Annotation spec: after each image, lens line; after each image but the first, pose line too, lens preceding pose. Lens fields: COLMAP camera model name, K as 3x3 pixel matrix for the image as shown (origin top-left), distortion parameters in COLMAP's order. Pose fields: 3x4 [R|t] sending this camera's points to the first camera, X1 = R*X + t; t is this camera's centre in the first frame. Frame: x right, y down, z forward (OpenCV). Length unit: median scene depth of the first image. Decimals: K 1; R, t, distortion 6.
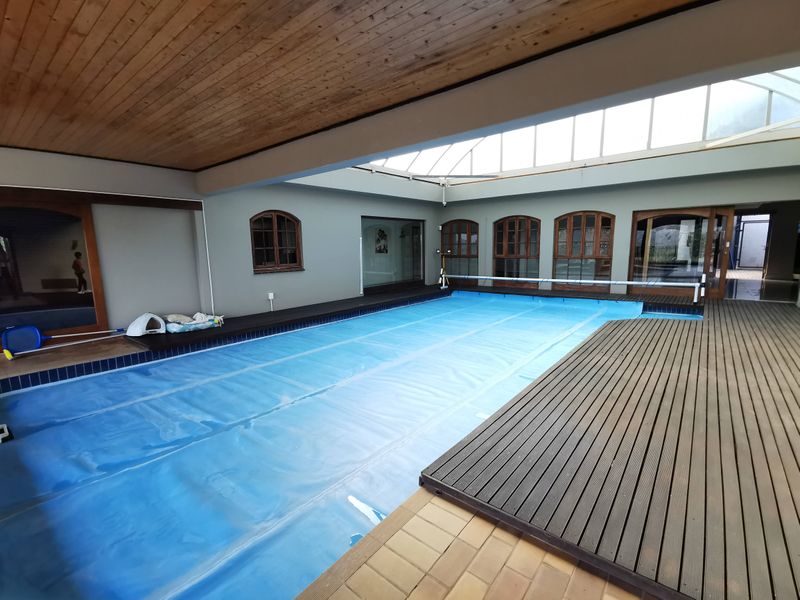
lens RADIAL K [[367.4, 0, 401.2], [0, 367.4, 298.3], [0, 0, 1]] dist [0.007937, -0.004799]
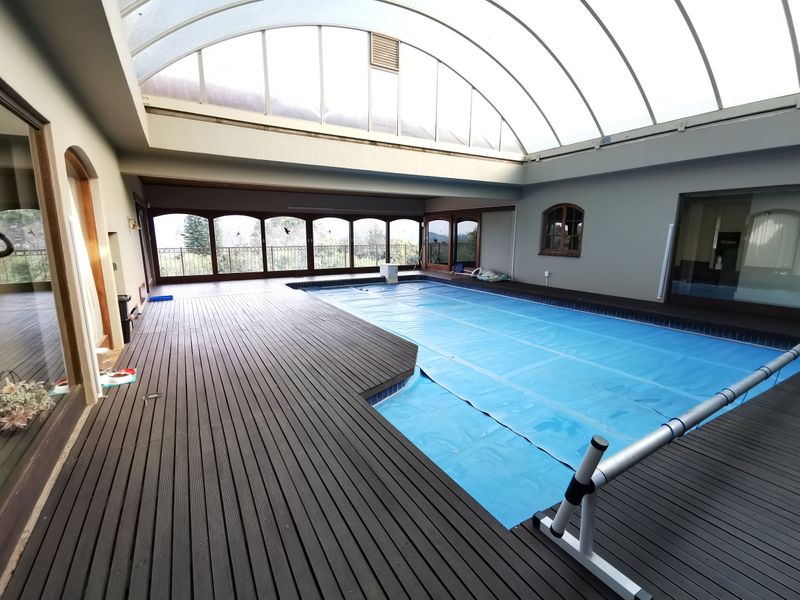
lens RADIAL K [[367.4, 0, 400.8], [0, 367.4, 303.8], [0, 0, 1]] dist [0.007937, -0.004799]
pose [[-0.340579, 0.175609, -0.923671, 0.972604], [-0.152582, 0.959057, 0.238597, -0.128490], [0.927753, 0.222197, -0.299839, 0.920510]]
